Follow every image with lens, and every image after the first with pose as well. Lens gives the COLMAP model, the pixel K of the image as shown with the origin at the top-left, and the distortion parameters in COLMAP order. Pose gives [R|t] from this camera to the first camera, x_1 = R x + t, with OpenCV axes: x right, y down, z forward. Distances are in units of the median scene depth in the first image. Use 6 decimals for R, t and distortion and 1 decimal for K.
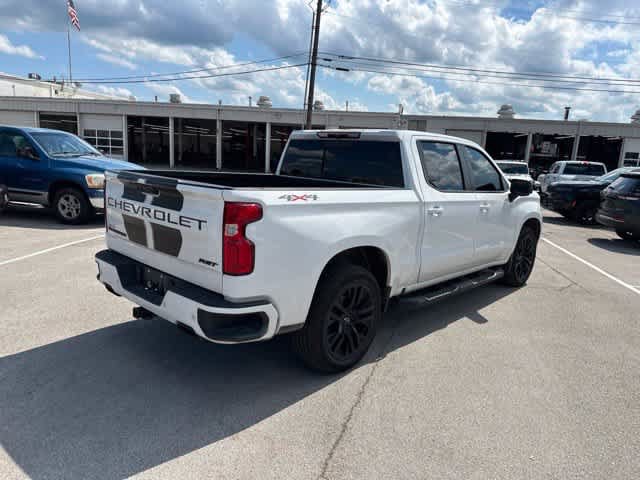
lens RADIAL K [[454.1, 0, 320.1], [0, 454.1, 243.2], [0, 0, 1]] dist [0.035137, -0.034750]
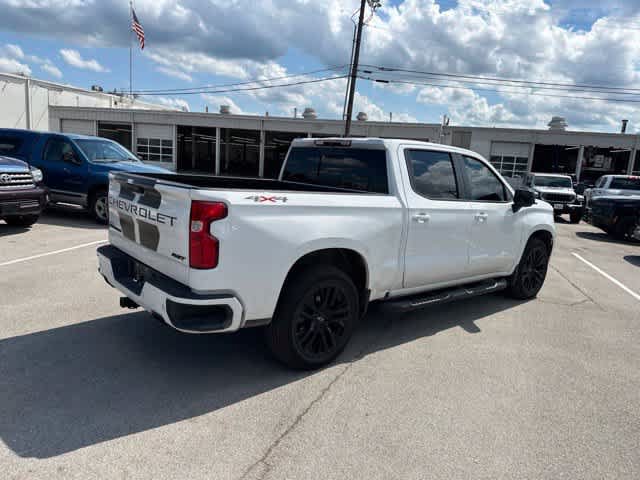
lens RADIAL K [[452.6, 0, 320.0], [0, 452.6, 240.0], [0, 0, 1]] dist [0.048766, -0.056012]
pose [[0.994524, 0.031663, -0.099600, 0.108838], [-0.034531, 0.999033, -0.027209, 0.011799], [0.098642, 0.030499, 0.994655, -0.024270]]
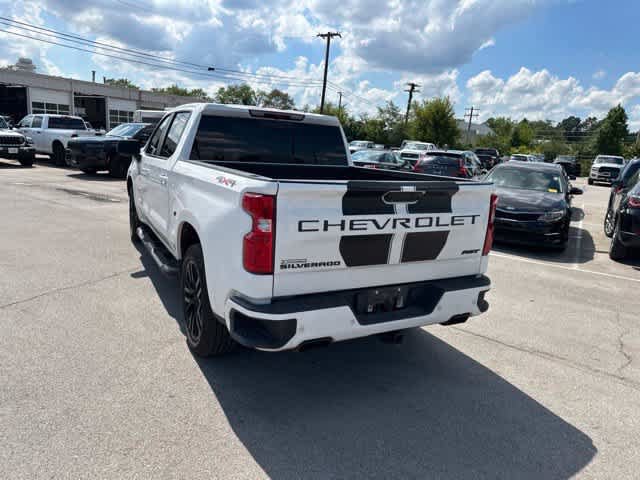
lens RADIAL K [[452.6, 0, 320.0], [0, 452.6, 240.0], [0, 0, 1]] dist [0.048766, -0.056012]
pose [[0.335944, -0.239377, 0.910956, -0.776488], [0.139964, 0.969115, 0.203044, -0.148390], [-0.931425, 0.059290, 0.359072, 0.526368]]
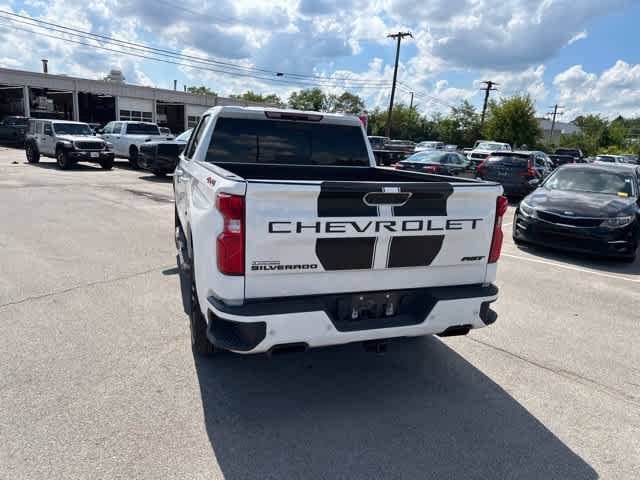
lens RADIAL K [[452.6, 0, 320.0], [0, 452.6, 240.0], [0, 0, 1]] dist [0.048766, -0.056012]
pose [[0.477583, -0.226016, 0.849018, -0.719828], [0.148158, 0.973224, 0.175740, -0.130084], [-0.866004, 0.041859, 0.498282, 0.437365]]
